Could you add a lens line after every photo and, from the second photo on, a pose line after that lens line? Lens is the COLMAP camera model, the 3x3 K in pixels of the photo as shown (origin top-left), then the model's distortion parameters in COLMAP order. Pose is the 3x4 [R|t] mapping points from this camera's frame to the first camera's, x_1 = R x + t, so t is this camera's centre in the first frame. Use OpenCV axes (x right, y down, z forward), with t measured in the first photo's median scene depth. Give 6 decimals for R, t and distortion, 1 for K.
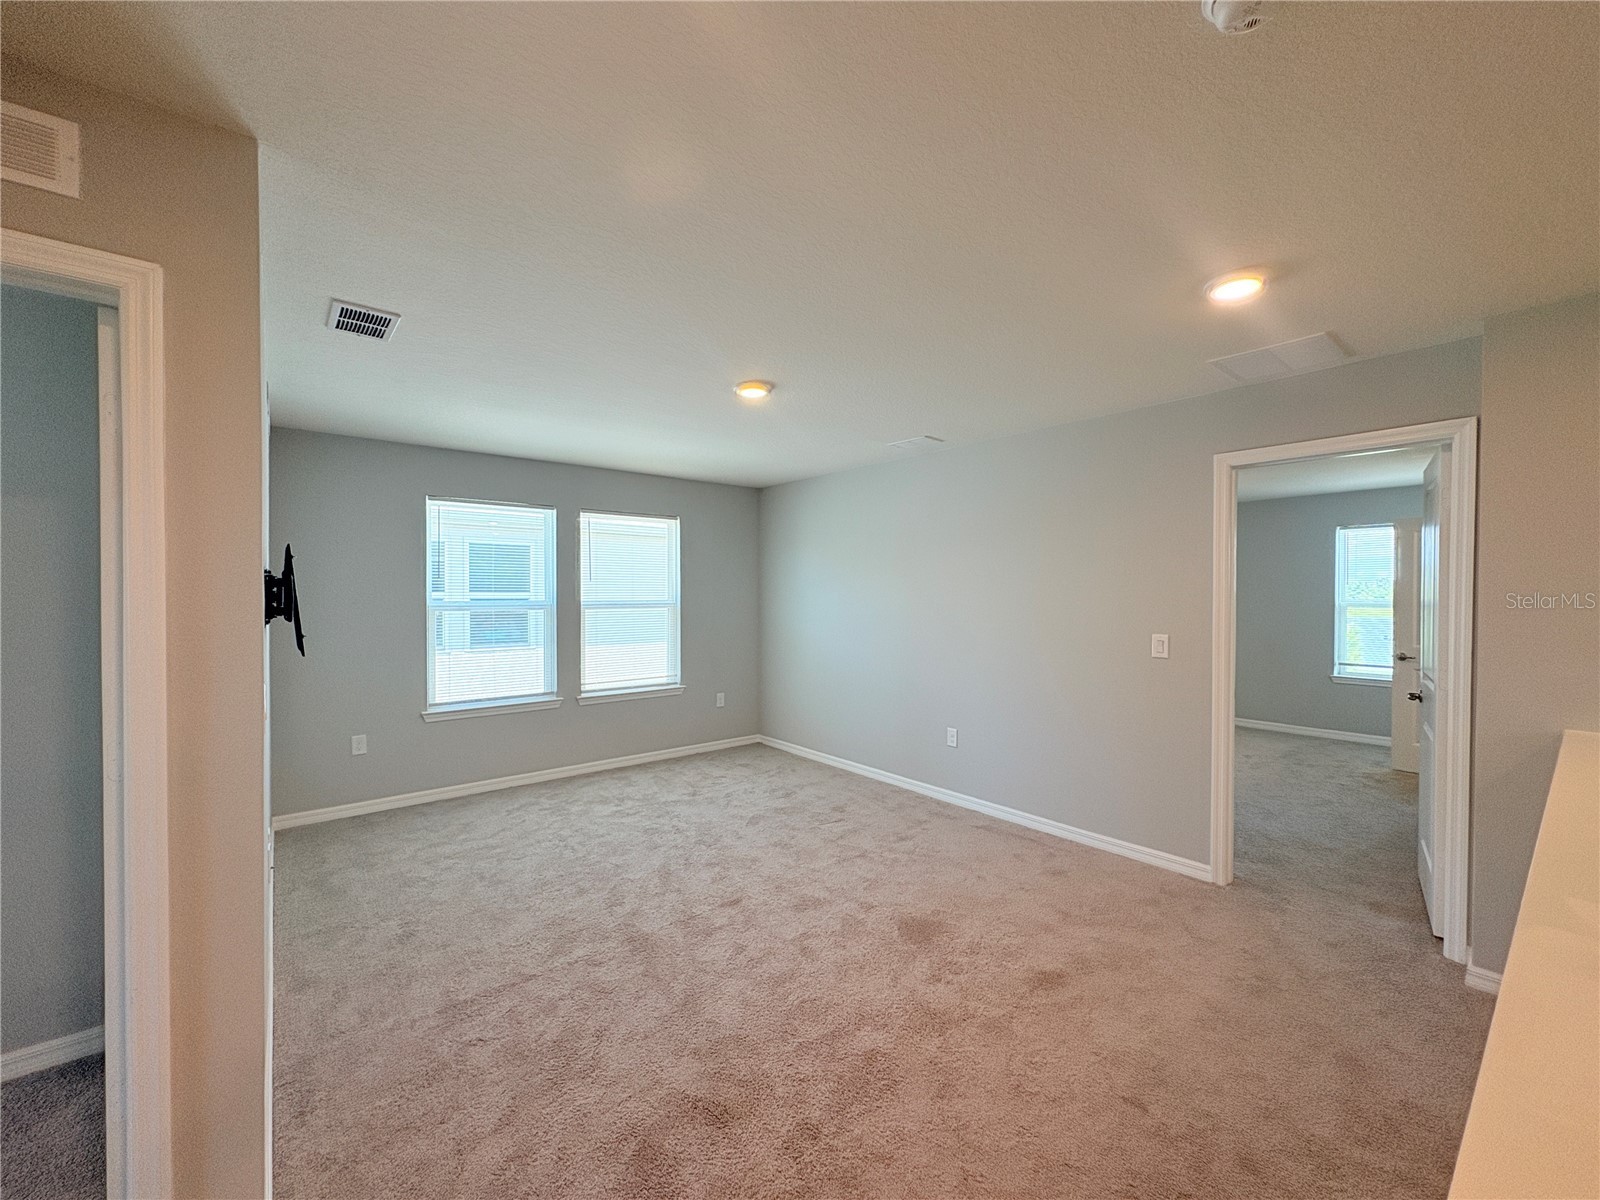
lens RADIAL K [[639.1, 0, 803.4], [0, 639.1, 593.1], [0, 0, 1]] dist [0.000564, 0.000922]
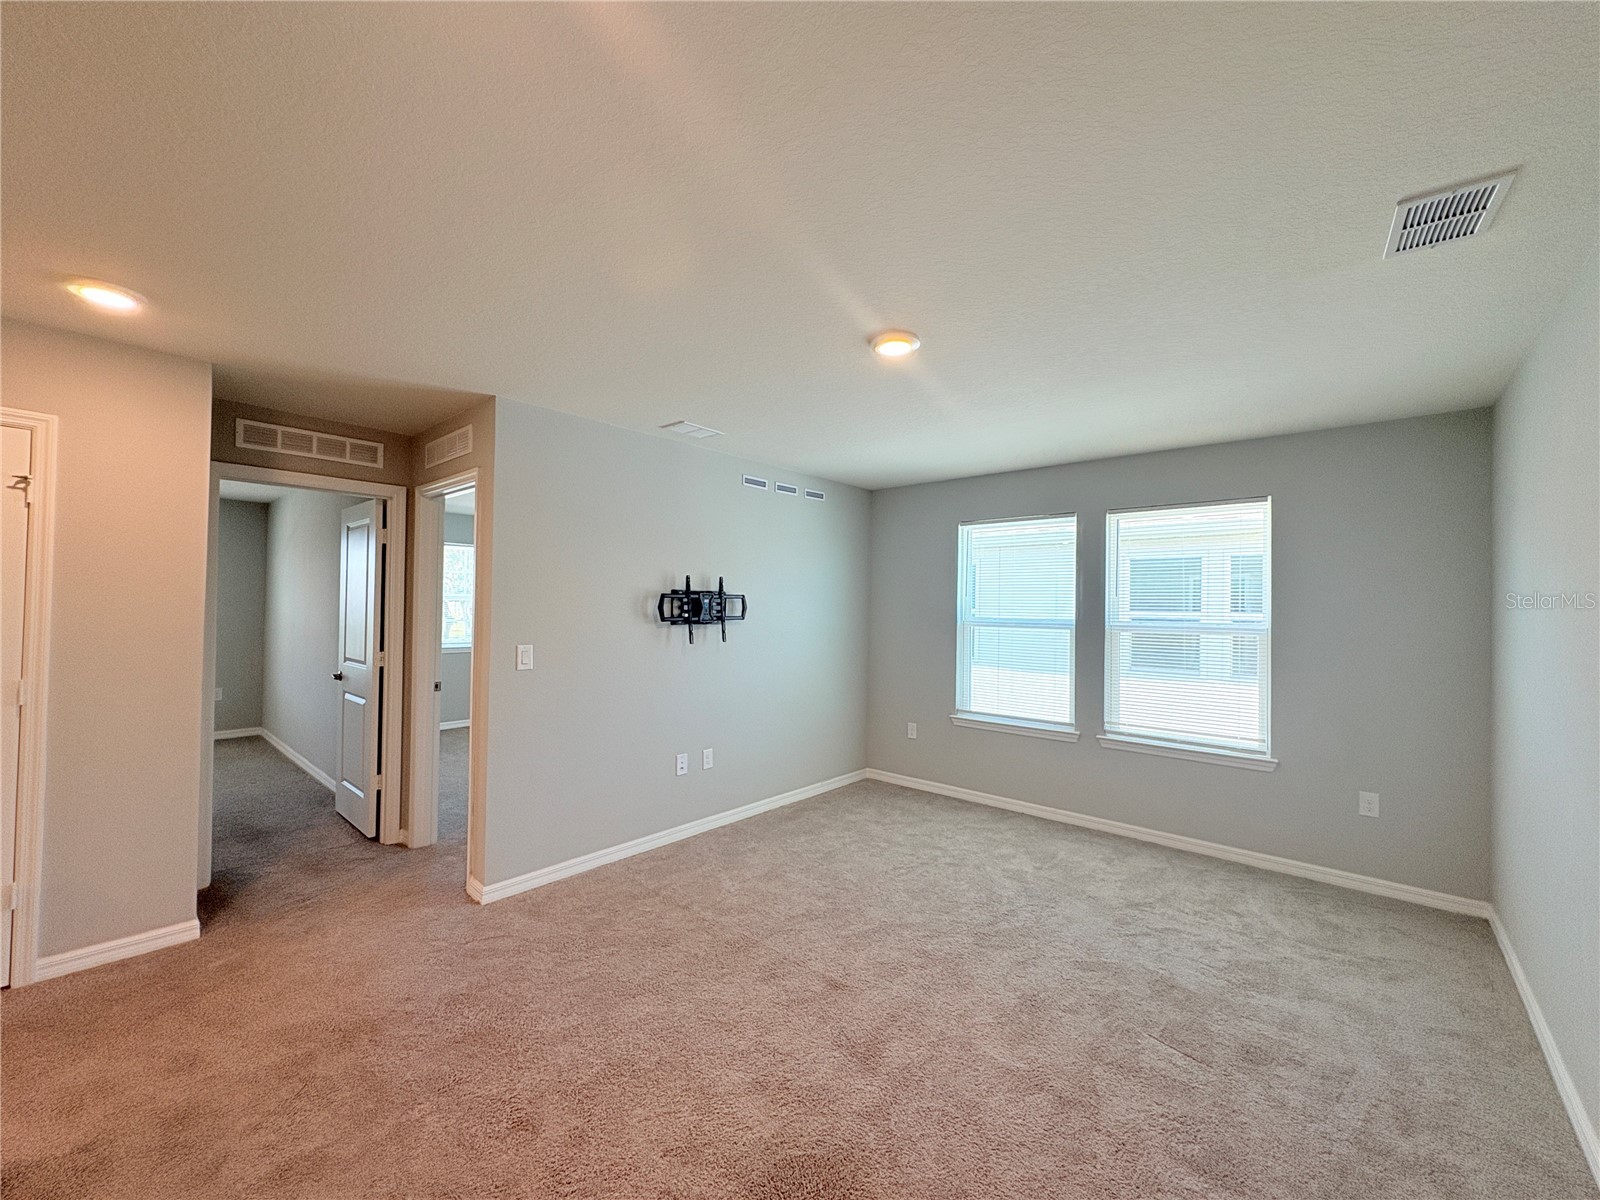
lens RADIAL K [[639.1, 0, 802.0], [0, 639.1, 594.2], [0, 0, 1]] dist [0.000564, 0.000922]
pose [[0.157760, -0.019359, -0.987288, 0.469751], [-0.015167, 0.999642, -0.022025, 0.001957], [0.987361, 0.018449, 0.157410, 0.549013]]
